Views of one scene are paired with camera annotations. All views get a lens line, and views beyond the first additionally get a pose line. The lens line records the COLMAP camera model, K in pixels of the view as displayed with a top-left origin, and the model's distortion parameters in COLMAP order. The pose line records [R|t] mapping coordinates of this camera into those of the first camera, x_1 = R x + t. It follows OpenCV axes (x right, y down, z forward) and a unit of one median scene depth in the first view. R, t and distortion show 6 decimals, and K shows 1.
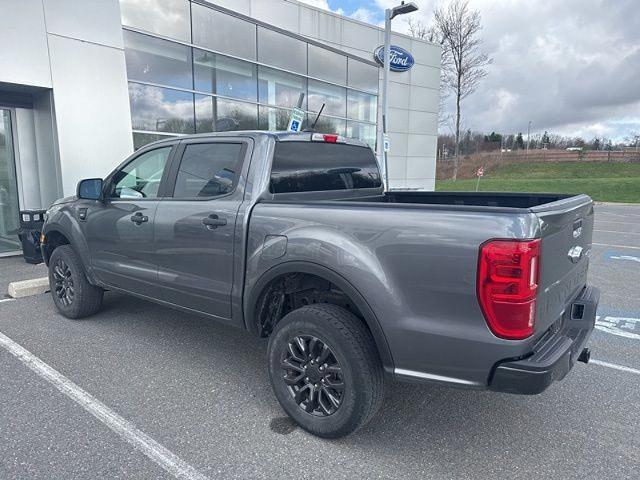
lens RADIAL K [[453.0, 0, 321.9], [0, 453.0, 239.1], [0, 0, 1]] dist [0.026008, -0.003833]
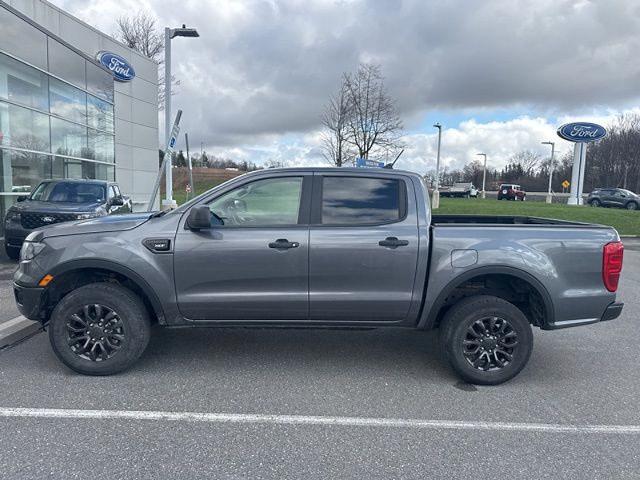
lens RADIAL K [[444.8, 0, 318.9], [0, 444.8, 237.8], [0, 0, 1]] dist [0.067932, -0.084145]
pose [[0.752344, -0.045160, 0.657220, -0.962762], [0.065447, 0.997836, -0.006355, -0.048111], [-0.655511, 0.047794, 0.753672, 0.177518]]
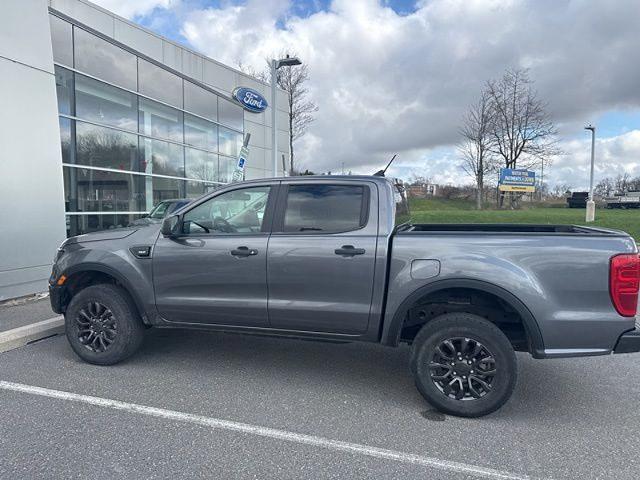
lens RADIAL K [[444.8, 0, 318.9], [0, 444.8, 237.8], [0, 0, 1]] dist [0.067932, -0.084145]
pose [[0.924907, -0.022749, 0.379511, -0.604522], [0.050429, 0.996729, -0.063153, -0.004804], [-0.376833, 0.077549, 0.923029, -0.026737]]
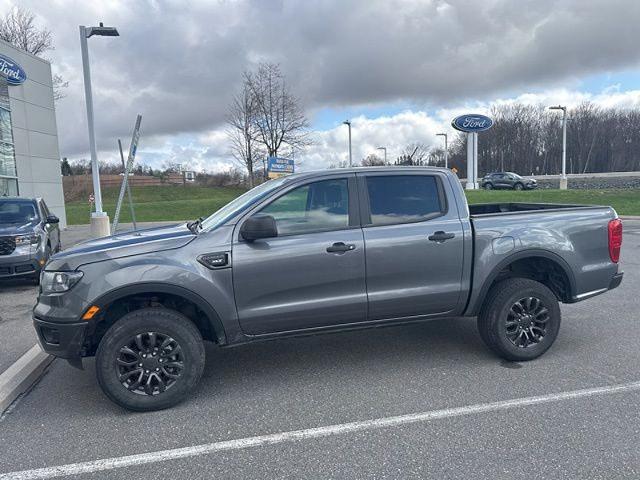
lens RADIAL K [[447.7, 0, 317.3], [0, 447.7, 230.4], [0, 0, 1]] dist [0.054090, -0.063691]
pose [[0.595831, -0.093865, 0.797606, -1.181680], [0.150750, 0.988565, 0.003724, -0.093420], [-0.788835, 0.118020, 0.603168, 0.412809]]
